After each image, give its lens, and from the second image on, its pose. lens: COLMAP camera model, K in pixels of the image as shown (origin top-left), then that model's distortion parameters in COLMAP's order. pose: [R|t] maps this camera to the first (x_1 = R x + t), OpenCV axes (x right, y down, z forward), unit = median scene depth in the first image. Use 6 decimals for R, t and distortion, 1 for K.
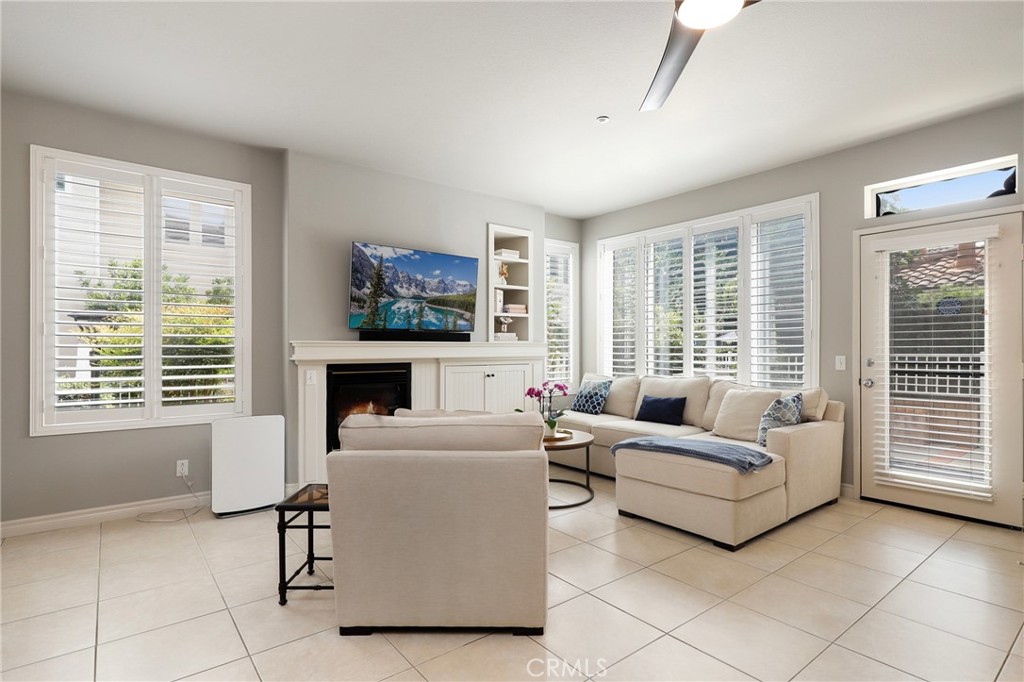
lens RADIAL K [[532.2, 0, 517.2], [0, 532.2, 345.3], [0, 0, 1]] dist [0.000170, -0.000076]
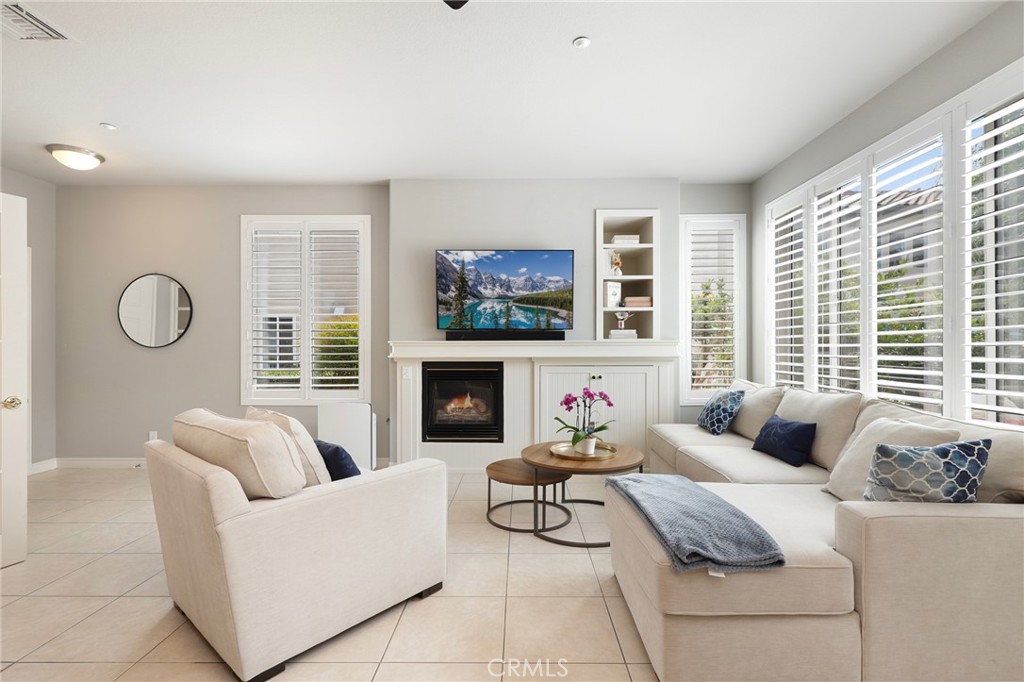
lens RADIAL K [[468.0, 0, 524.6], [0, 468.0, 347.9], [0, 0, 1]] dist [0.002357, -0.001181]
pose [[0.767649, -0.000448, -0.640871, 0.387718], [0.005109, 0.999972, 0.005420, 0.001649], [0.640850, -0.007435, 0.767630, 0.325822]]
